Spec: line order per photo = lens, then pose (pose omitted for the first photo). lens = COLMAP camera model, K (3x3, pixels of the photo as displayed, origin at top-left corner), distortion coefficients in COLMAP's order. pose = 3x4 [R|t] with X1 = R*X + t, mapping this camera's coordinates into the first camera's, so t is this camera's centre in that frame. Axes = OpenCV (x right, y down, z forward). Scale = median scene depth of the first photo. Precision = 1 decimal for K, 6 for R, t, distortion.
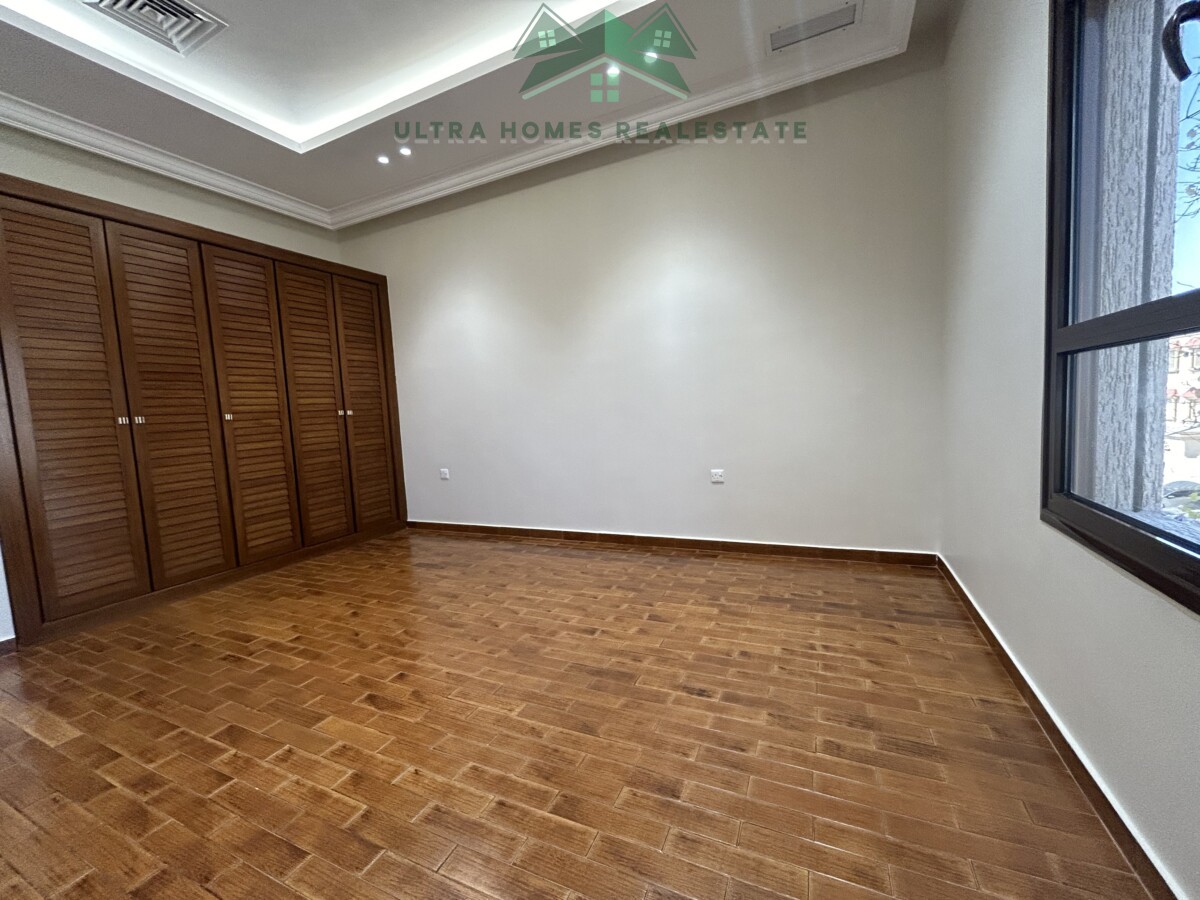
lens RADIAL K [[483.5, 0, 598.2], [0, 483.5, 448.0], [0, 0, 1]] dist [-0.001381, 0.000900]
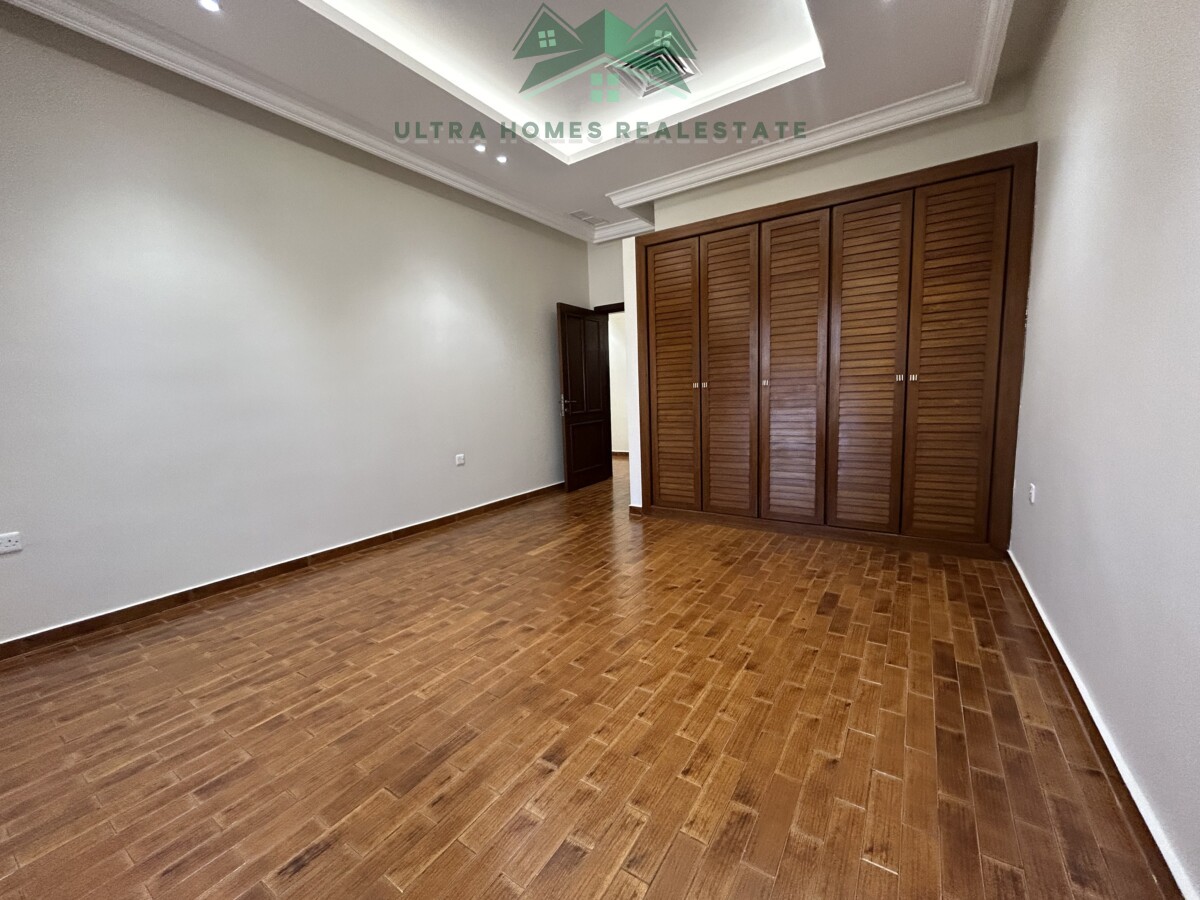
lens RADIAL K [[483.5, 0, 595.8], [0, 483.5, 448.3], [0, 0, 1]] dist [-0.001381, 0.000900]
pose [[-0.142261, 0.177543, -0.973776, 0.533163], [-0.039611, 0.981973, 0.184824, -0.150233], [0.989036, 0.064865, -0.132664, 1.105019]]
